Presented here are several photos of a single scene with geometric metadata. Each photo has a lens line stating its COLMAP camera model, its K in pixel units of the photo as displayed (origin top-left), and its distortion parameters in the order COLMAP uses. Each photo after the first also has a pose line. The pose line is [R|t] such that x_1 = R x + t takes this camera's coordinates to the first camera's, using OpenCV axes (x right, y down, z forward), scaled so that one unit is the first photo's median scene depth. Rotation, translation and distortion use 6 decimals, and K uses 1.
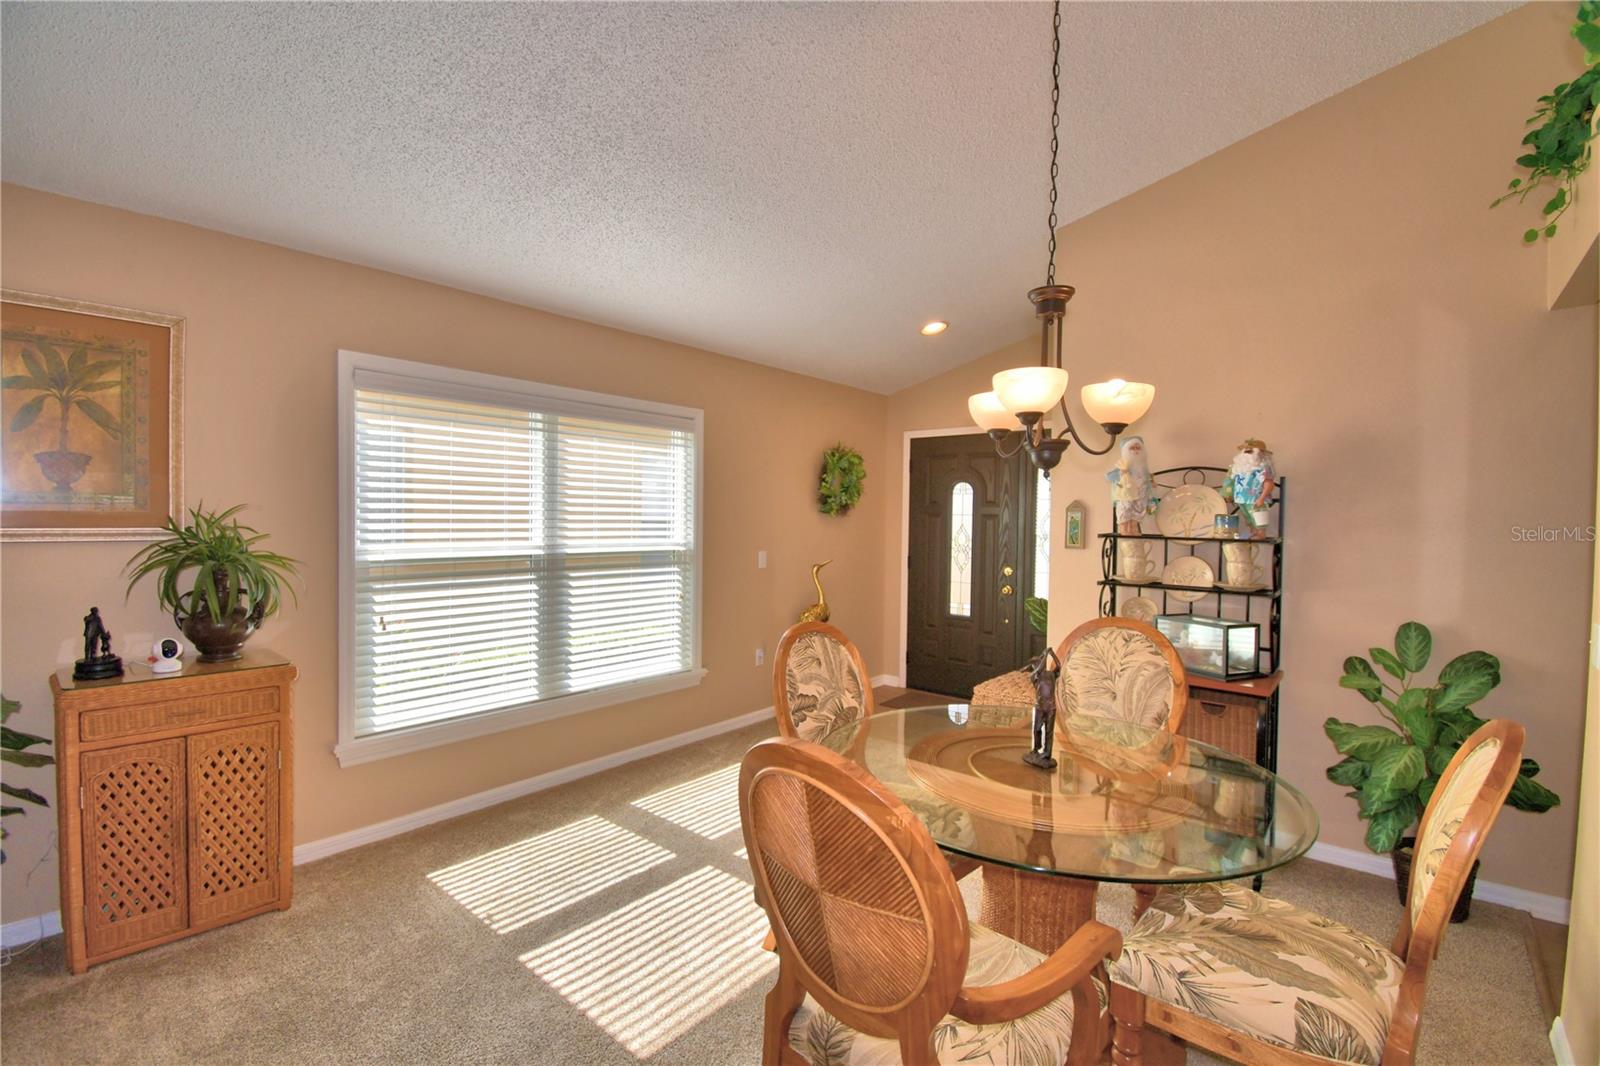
lens RADIAL K [[703.7, 0, 785.9], [0, 703.7, 528.5], [0, 0, 1]] dist [0.007390, -0.018049]
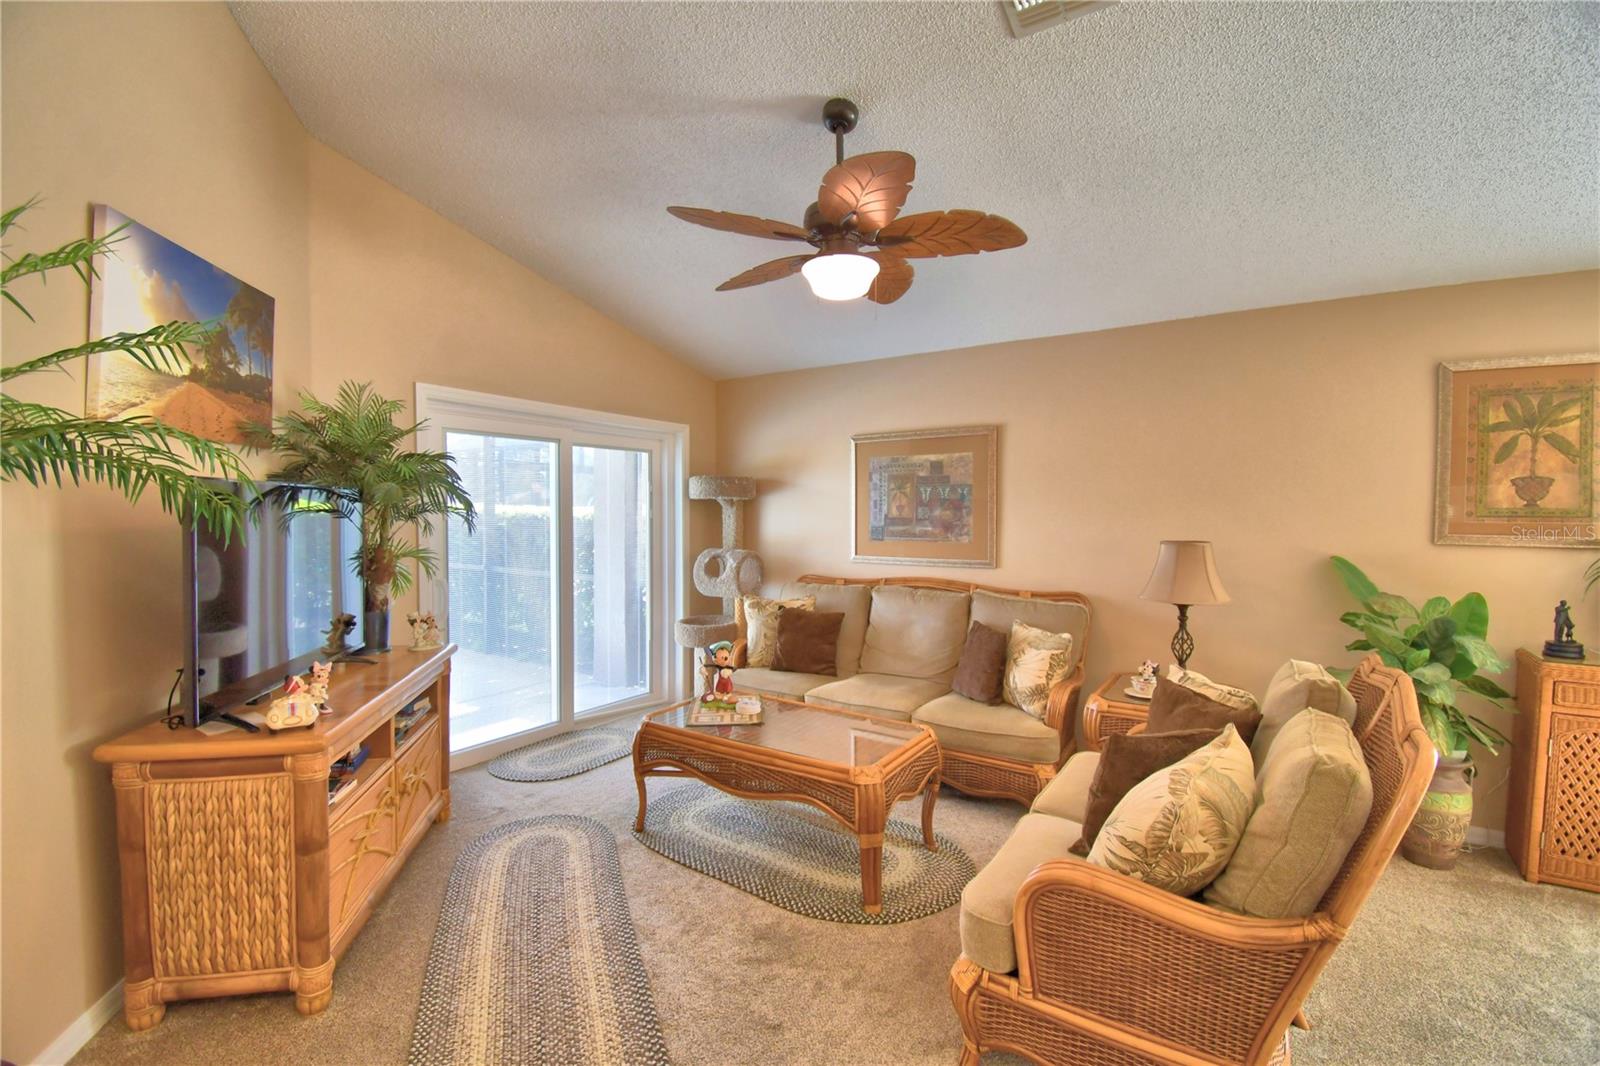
lens RADIAL K [[703.7, 0, 790.2], [0, 703.7, 533.0], [0, 0, 1]] dist [0.007390, -0.018049]
pose [[0.125953, 0.018154, -0.991870, 0.031164], [-0.022928, 0.999619, 0.015384, 0.002936], [0.991771, 0.020804, 0.126322, -0.302865]]
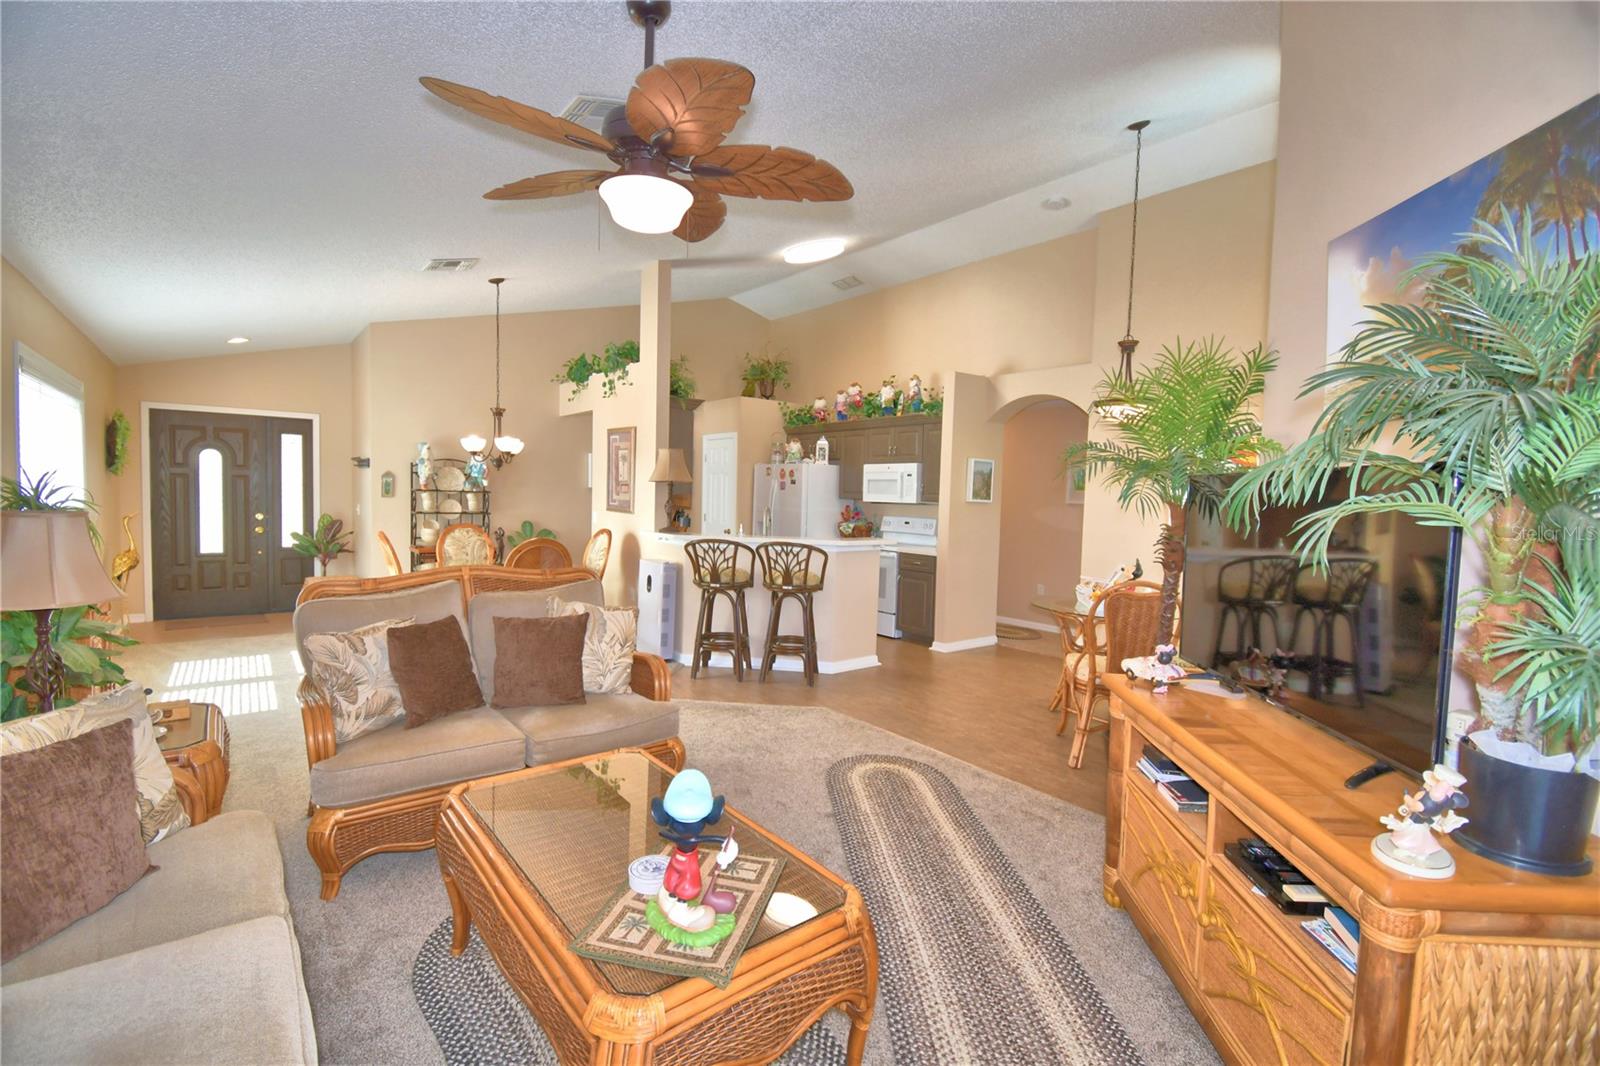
lens RADIAL K [[703.7, 0, 801.8], [0, 703.7, 531.9], [0, 0, 1]] dist [0.007390, -0.018049]
pose [[0.160867, -0.062643, 0.984986, -1.221767], [-0.005822, 0.997906, 0.064415, -0.006661], [-0.986959, -0.016097, 0.160165, -0.390785]]
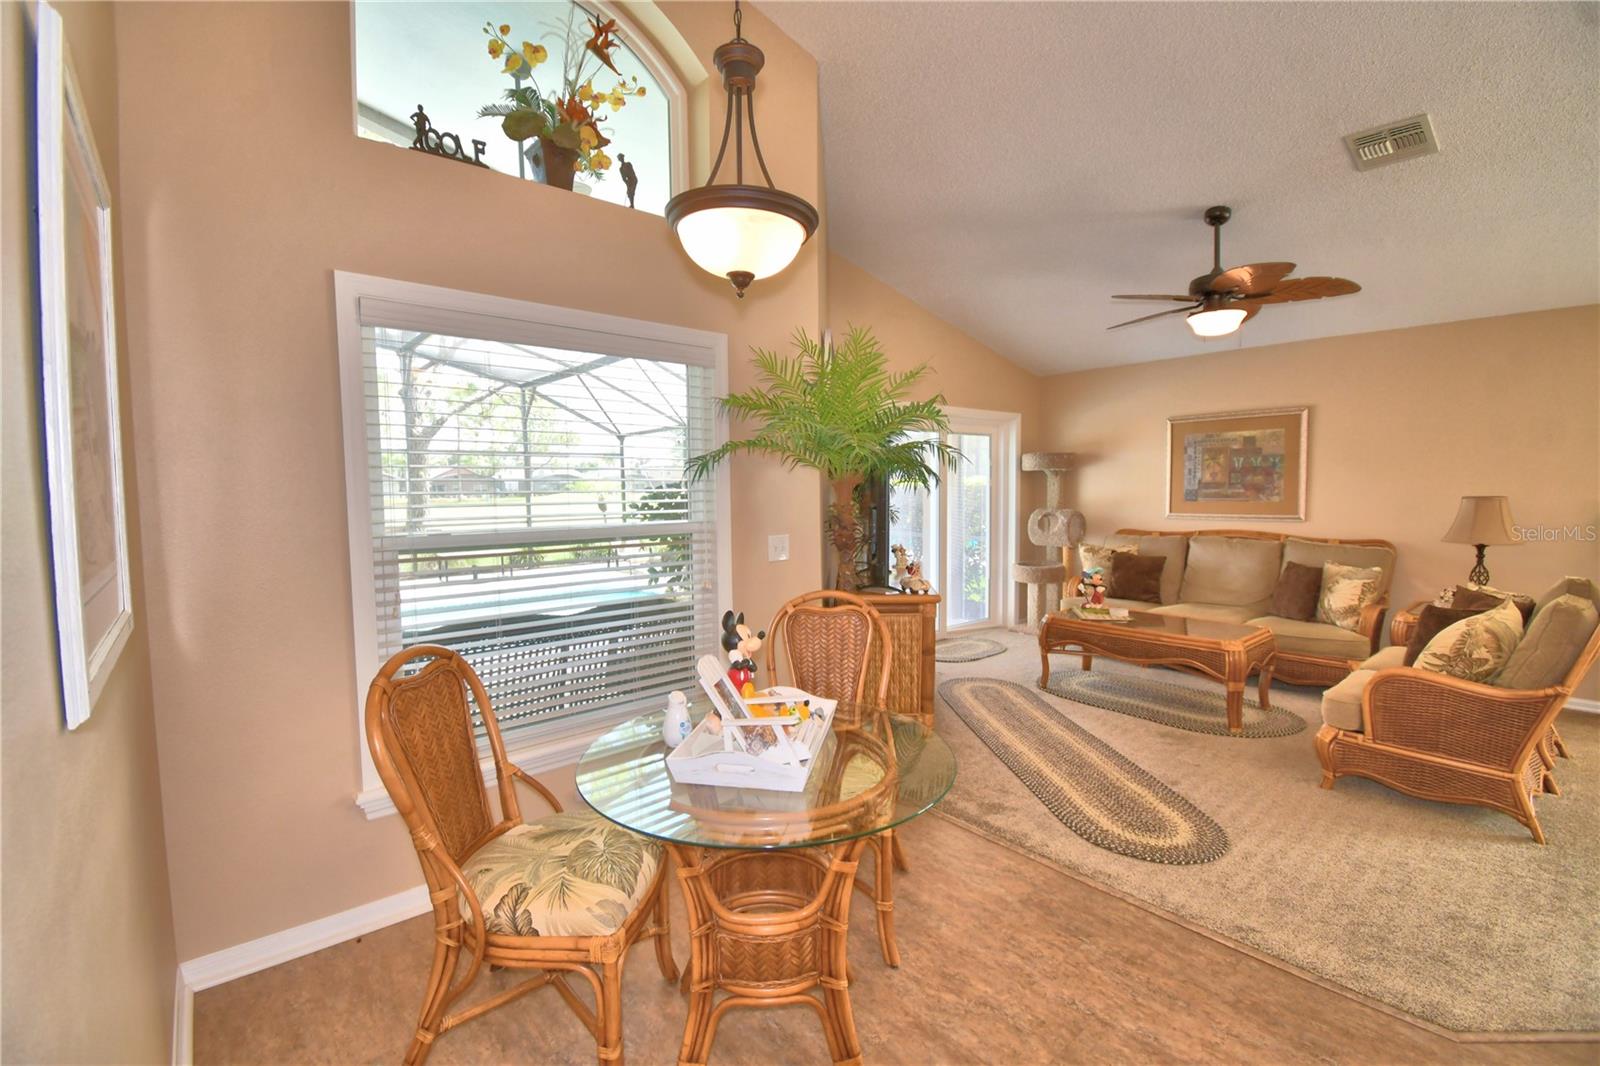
lens RADIAL K [[703.7, 0, 784.9], [0, 703.7, 531.0], [0, 0, 1]] dist [0.007390, -0.018049]
pose [[-0.158353, 0.054947, -0.985852, 0.503626], [-0.012939, 0.998249, 0.057716, 0.019952], [0.987298, 0.021895, -0.157365, -0.635646]]
